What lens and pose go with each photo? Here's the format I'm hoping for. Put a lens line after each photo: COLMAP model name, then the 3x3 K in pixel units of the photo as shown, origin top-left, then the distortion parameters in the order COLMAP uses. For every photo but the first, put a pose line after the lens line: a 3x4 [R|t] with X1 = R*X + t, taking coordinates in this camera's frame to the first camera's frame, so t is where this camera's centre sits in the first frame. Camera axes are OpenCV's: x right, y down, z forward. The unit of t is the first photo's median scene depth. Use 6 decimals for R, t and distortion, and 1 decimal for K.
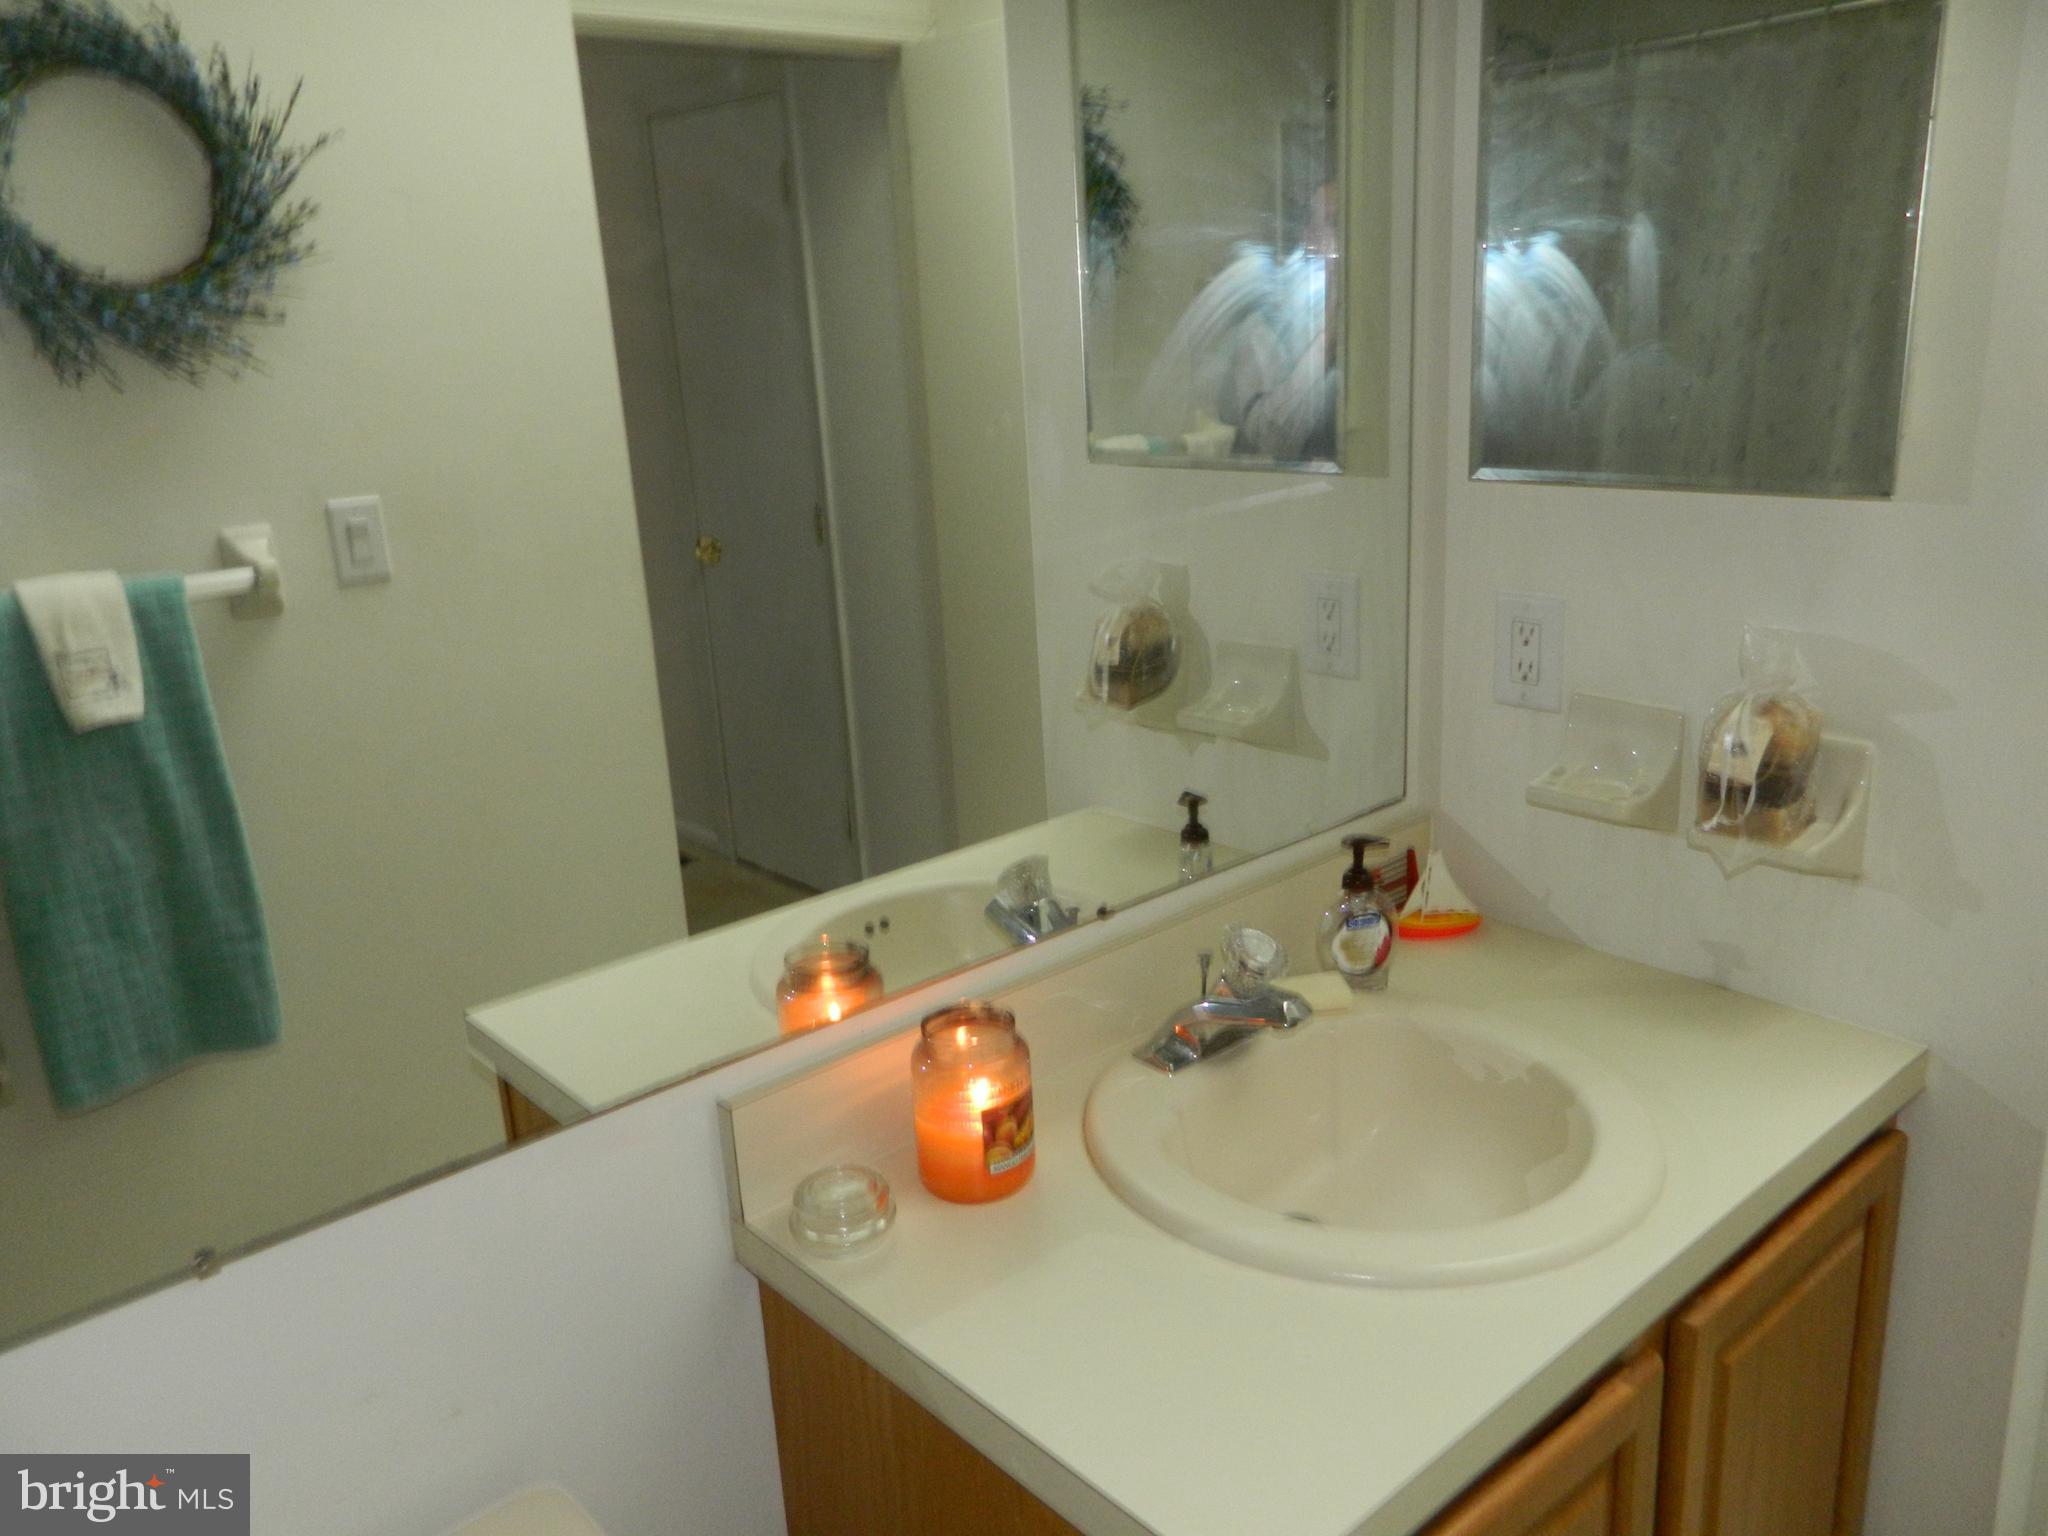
lens RADIAL K [[1549.7, 0, 1022.5], [0, 1549.7, 776.6], [0, 0, 1]] dist [0.003569, 0.004610]
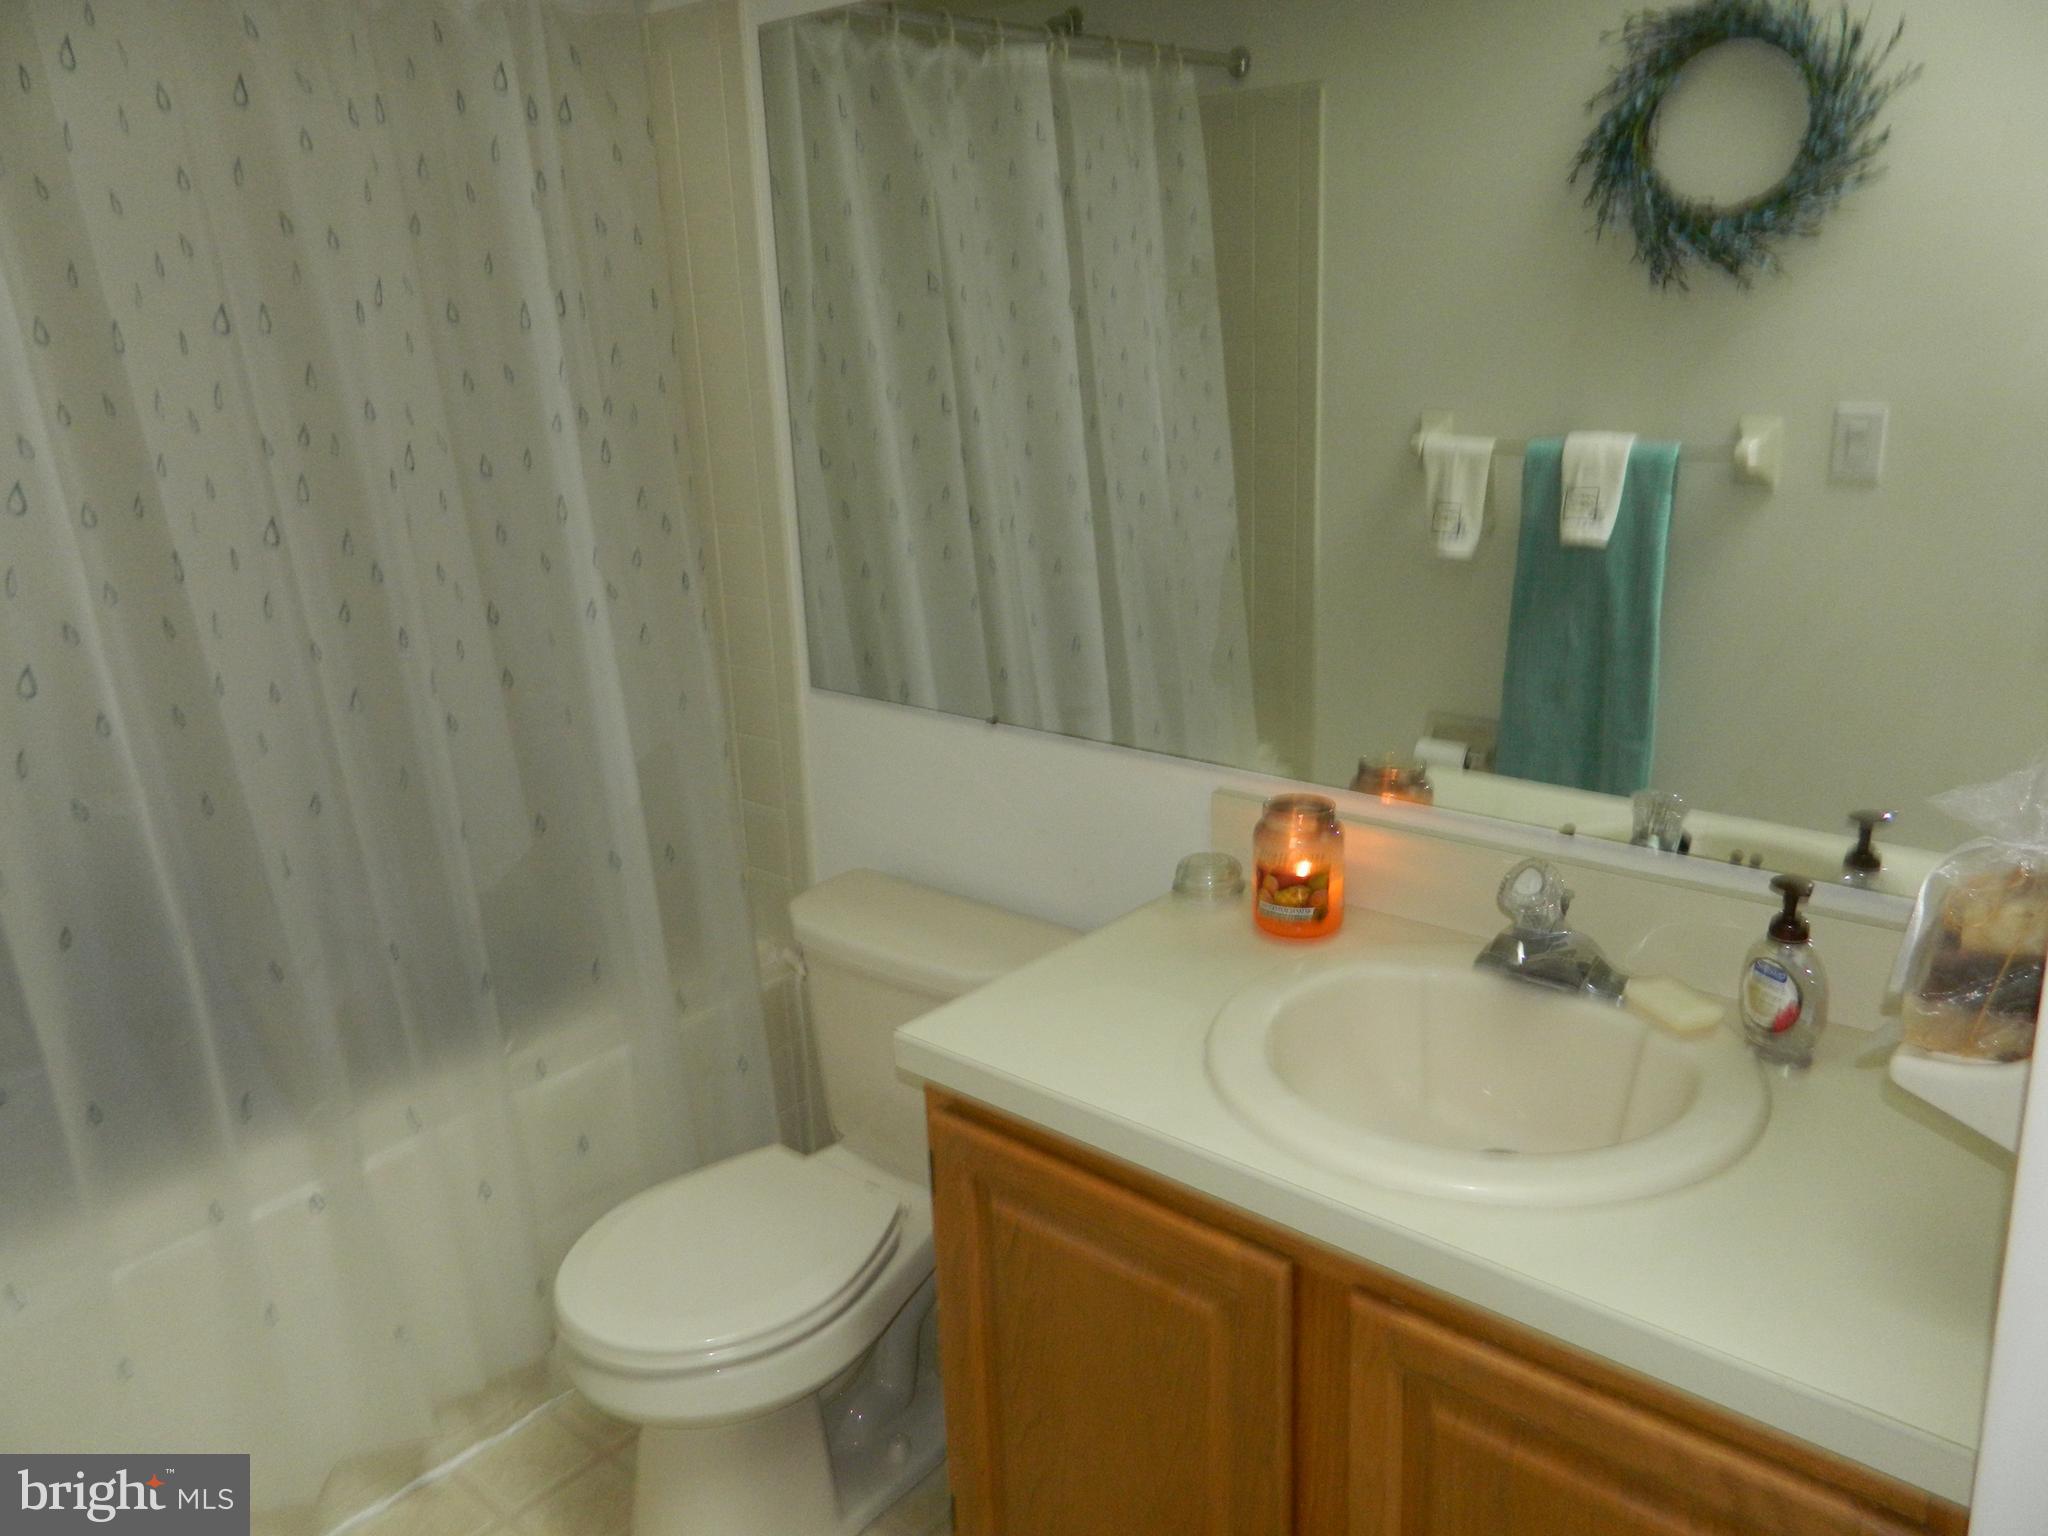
lens RADIAL K [[1549.7, 0, 1022.5], [0, 1549.7, 776.6], [0, 0, 1]] dist [0.003569, 0.004610]
pose [[0.173948, 0.341578, -0.923616, 0.622139], [-0.273820, 0.917704, 0.287822, -0.101174], [0.945920, 0.202838, 0.253164, 0.237421]]
